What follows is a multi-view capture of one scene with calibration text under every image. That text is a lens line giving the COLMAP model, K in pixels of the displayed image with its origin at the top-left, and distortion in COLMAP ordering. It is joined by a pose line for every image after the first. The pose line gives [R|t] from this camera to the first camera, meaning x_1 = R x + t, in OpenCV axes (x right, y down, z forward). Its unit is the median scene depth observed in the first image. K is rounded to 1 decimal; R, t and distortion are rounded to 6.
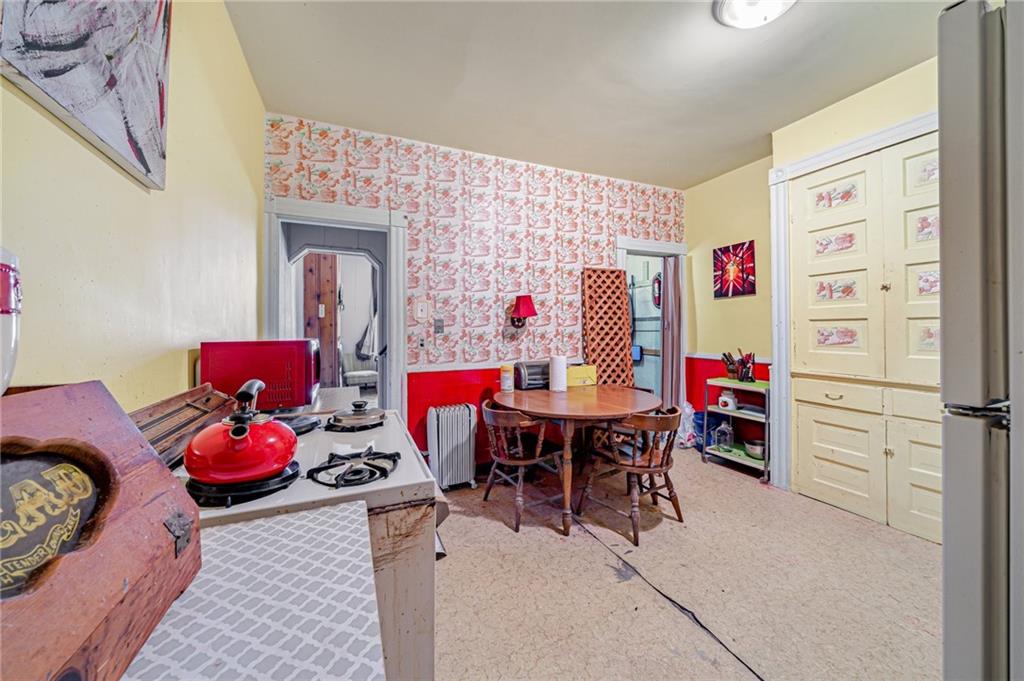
lens RADIAL K [[358.6, 0, 510.2], [0, 358.6, 329.7], [0, 0, 1]] dist [-0.000093, -0.000034]
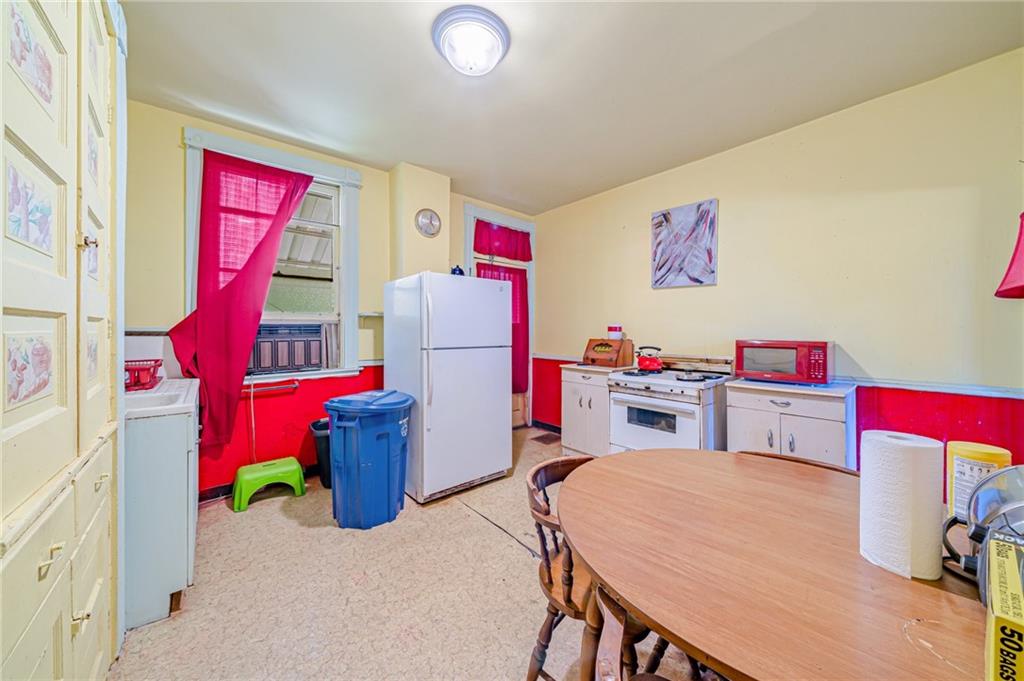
lens RADIAL K [[358.6, 0, 510.2], [0, 358.6, 329.7], [0, 0, 1]] dist [-0.000093, -0.000034]
pose [[-0.964612, 0.002700, -0.263660, 0.575708], [0.002617, 0.999996, 0.000665, -0.009238], [0.263661, -0.000049, -0.964615, 1.364006]]
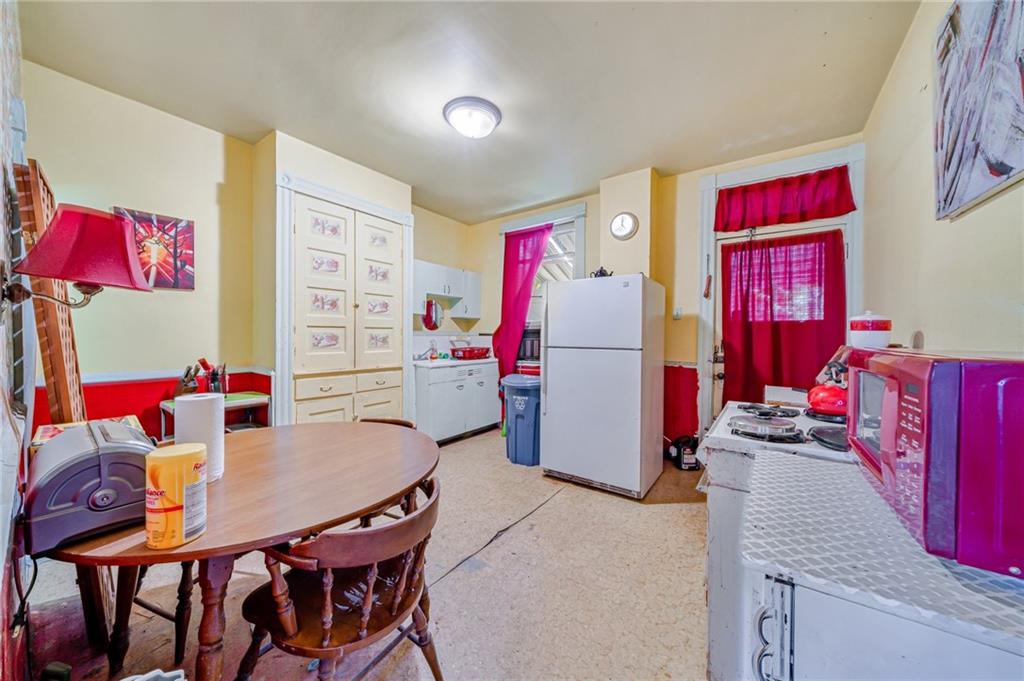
lens RADIAL K [[348.4, 0, 512.0], [0, 348.4, 340.5], [0, 0, 1]] dist [-0.000094, -0.000036]
pose [[-0.490935, -0.009372, 0.871146, -0.443559], [0.002684, 0.999921, 0.012270, 0.006547], [-0.871192, 0.008362, -0.490871, 1.002298]]
